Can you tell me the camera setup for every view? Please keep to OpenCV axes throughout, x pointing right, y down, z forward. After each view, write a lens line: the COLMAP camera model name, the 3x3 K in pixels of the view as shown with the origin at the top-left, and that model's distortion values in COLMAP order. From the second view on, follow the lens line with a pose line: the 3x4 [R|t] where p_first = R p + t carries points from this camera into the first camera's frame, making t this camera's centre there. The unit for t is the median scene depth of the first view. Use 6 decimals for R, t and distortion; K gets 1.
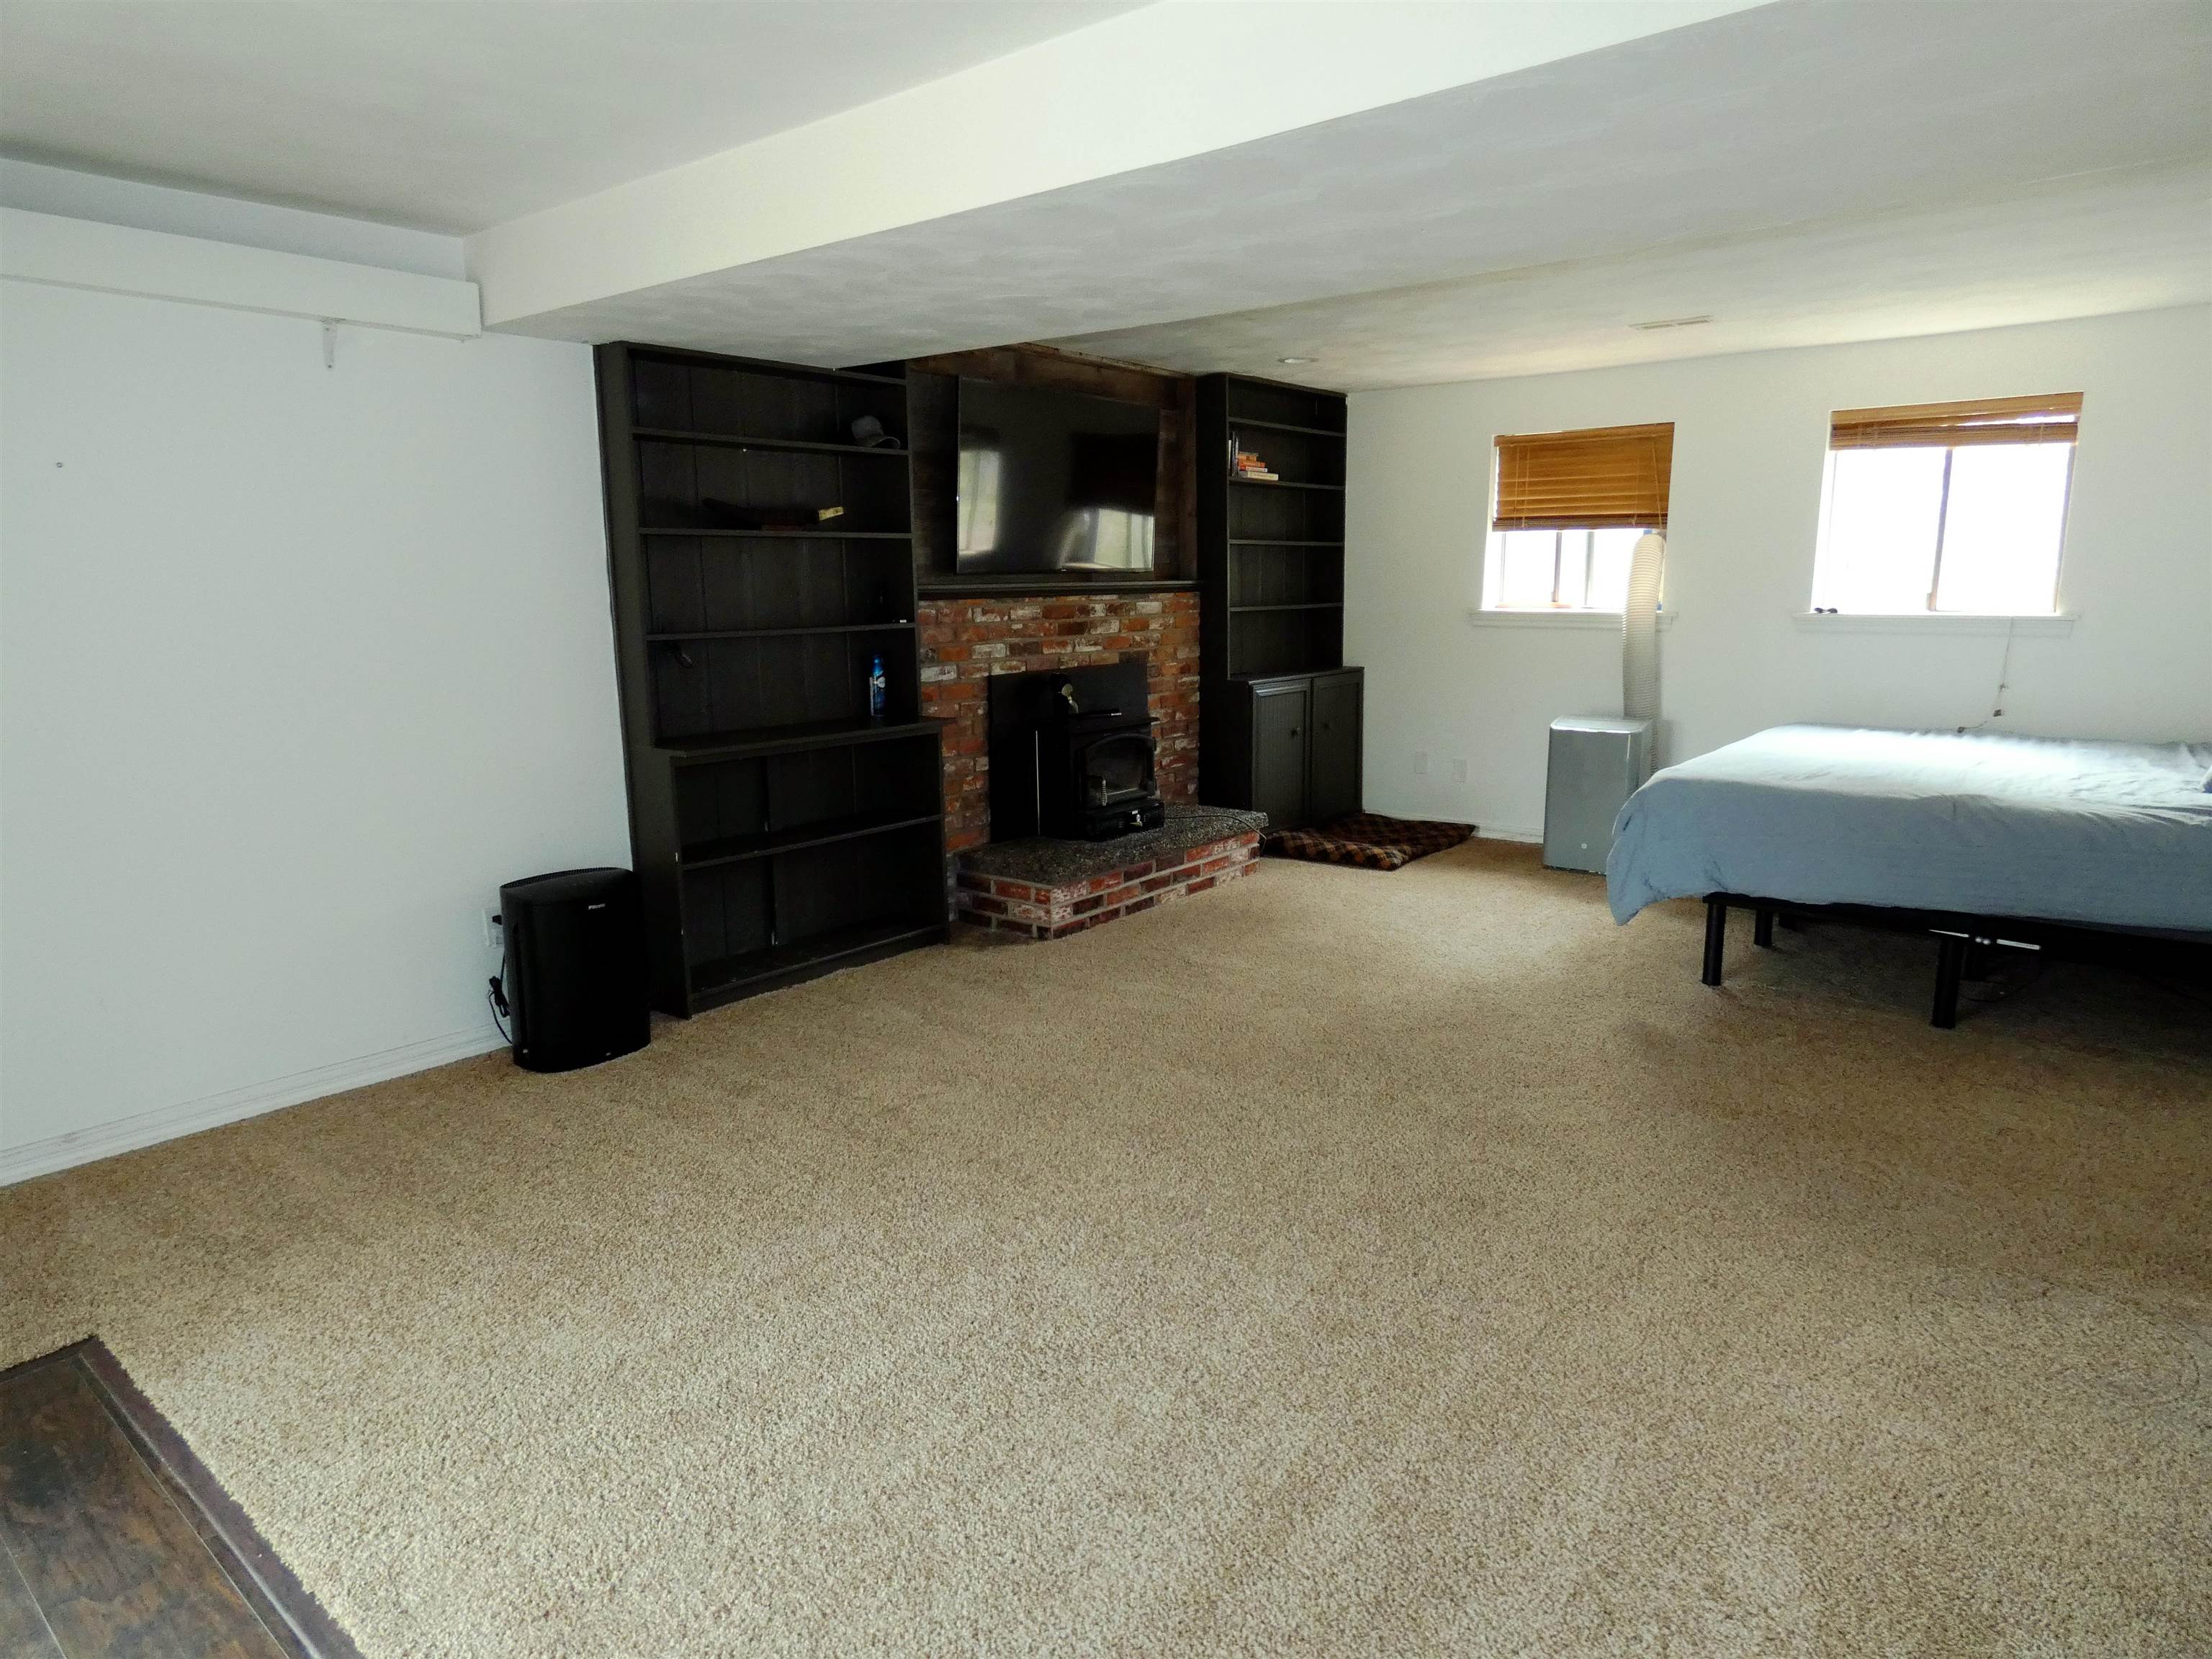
lens RADIAL K [[1324.9, 0, 1103.2], [0, 1324.9, 820.7], [0, 0, 1]] dist [-0.004627, 0.001603]
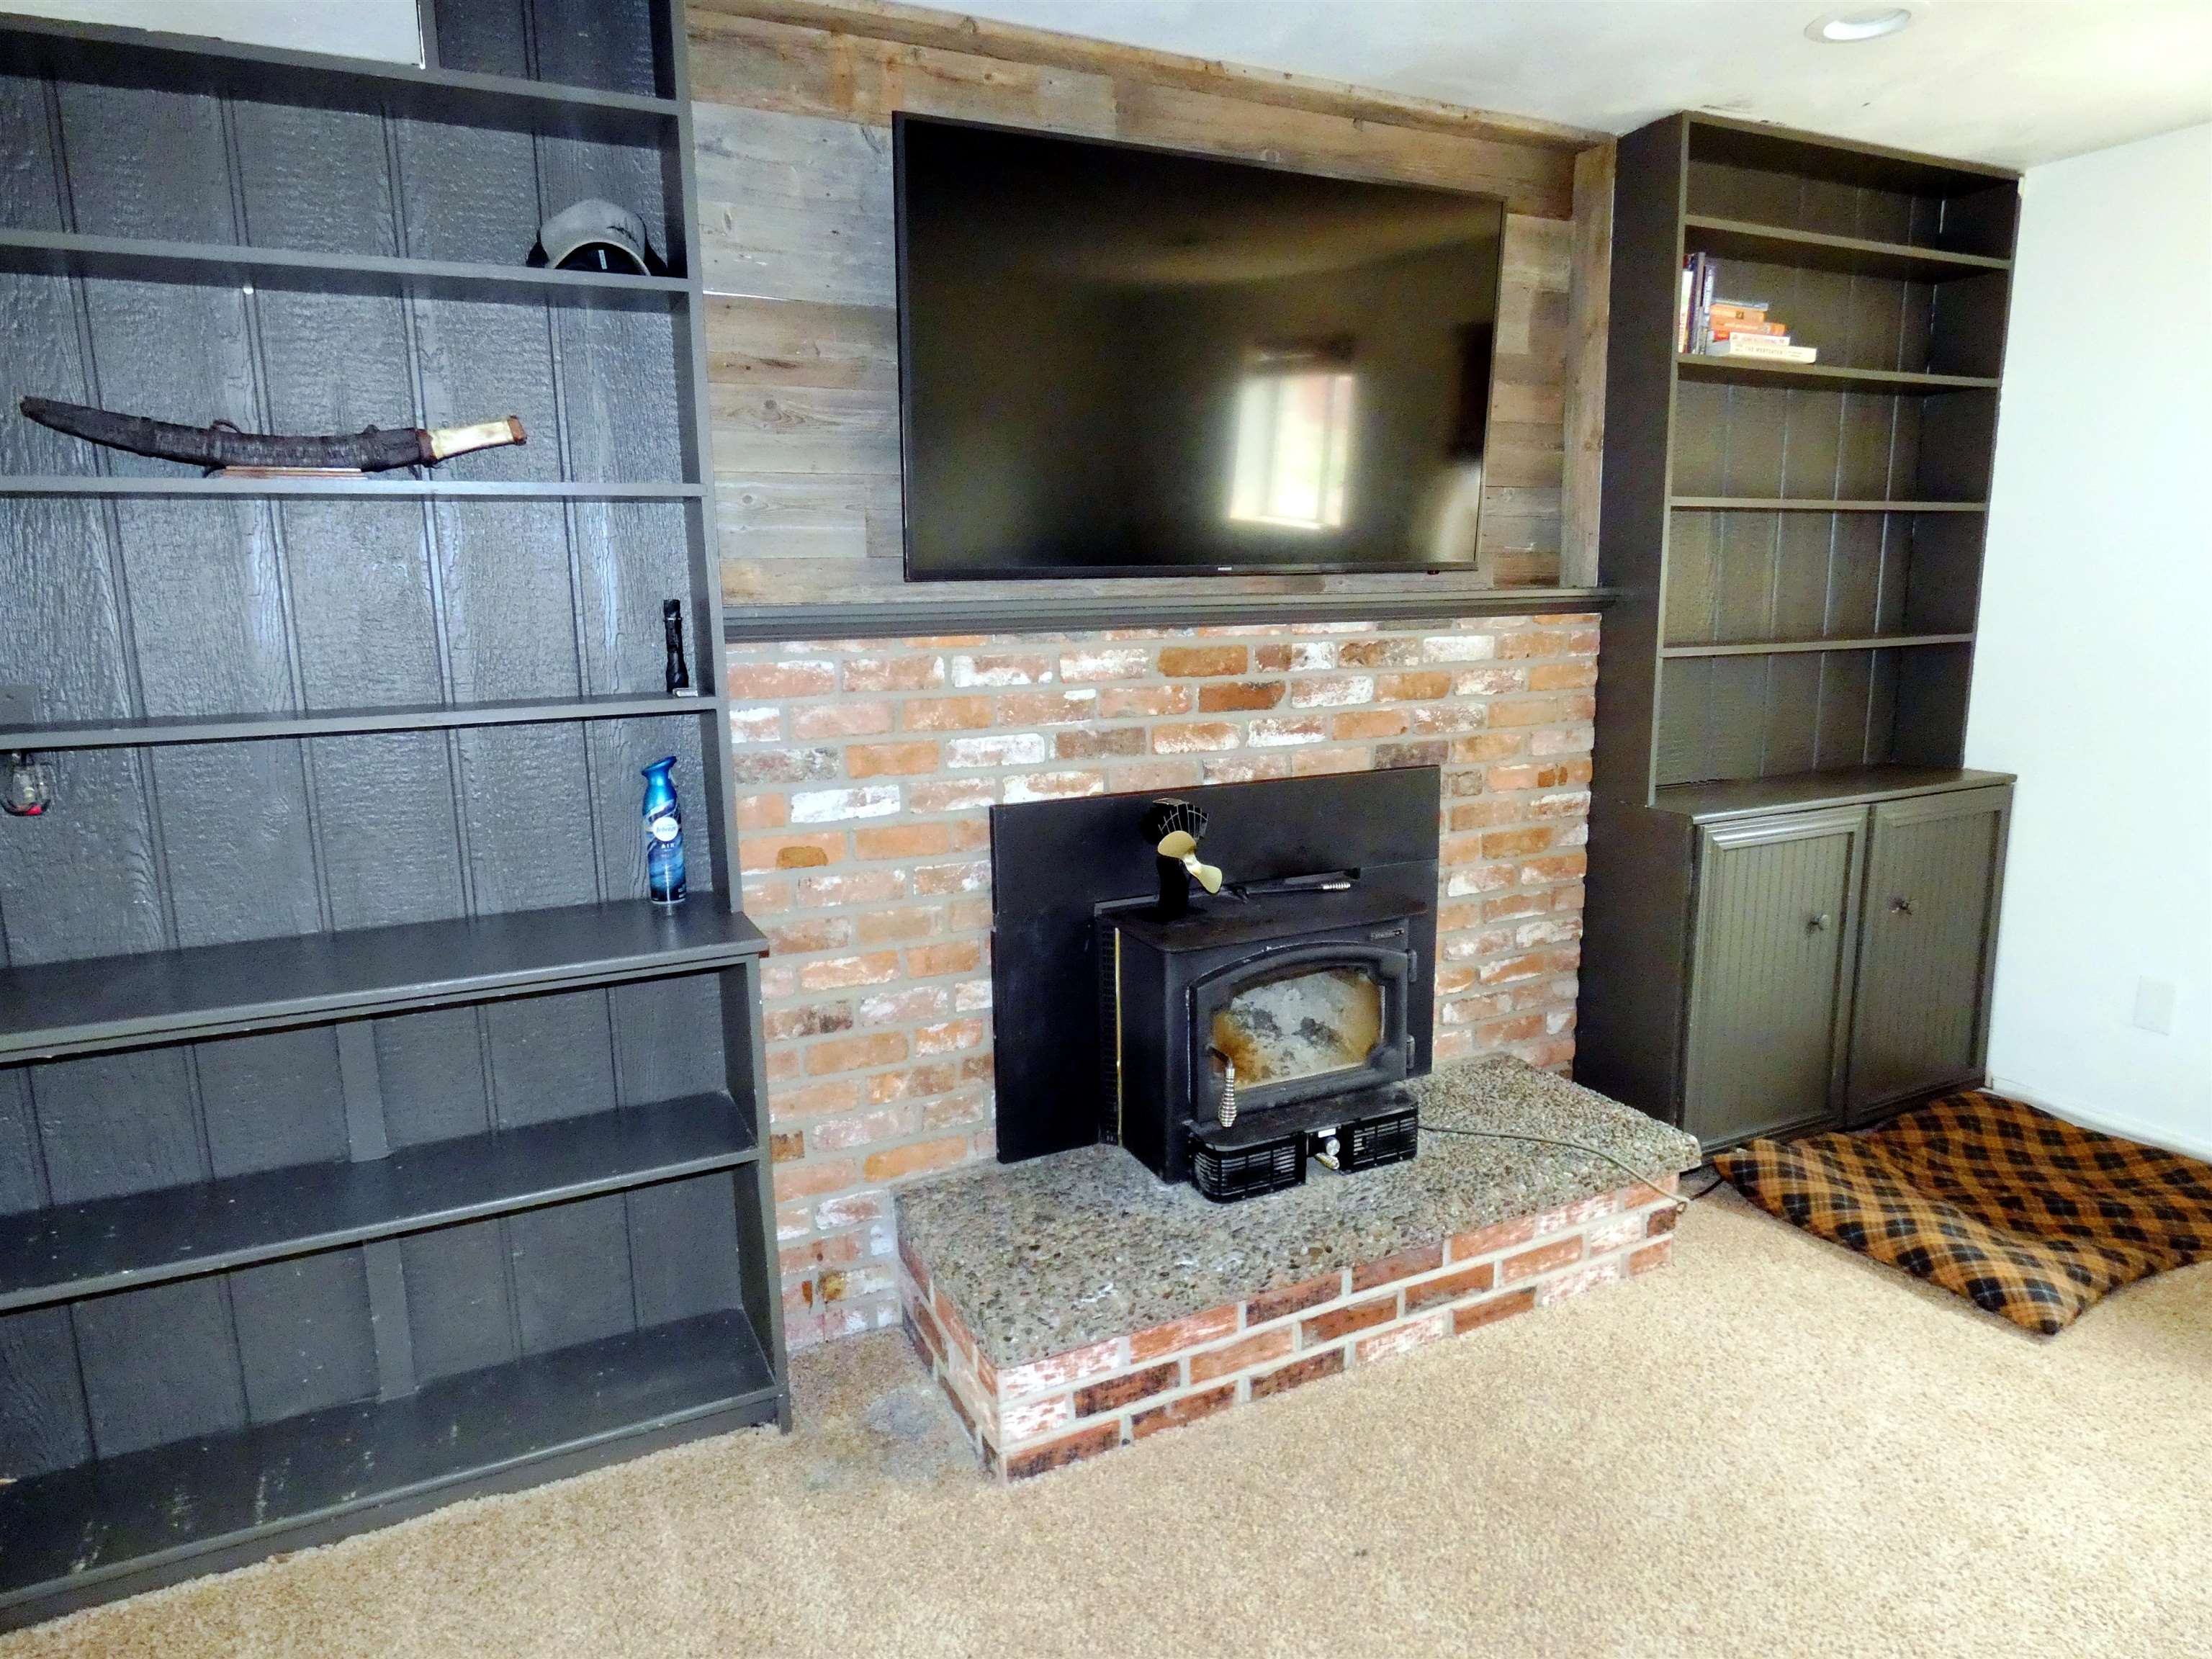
lens RADIAL K [[1324.9, 0, 1103.2], [0, 1324.9, 820.7], [0, 0, 1]] dist [-0.004627, 0.001603]
pose [[0.907970, 0.076342, -0.412023, 0.120354], [-0.073213, 0.997042, 0.023399, -0.106033], [0.412591, 0.008919, 0.910873, 0.547123]]
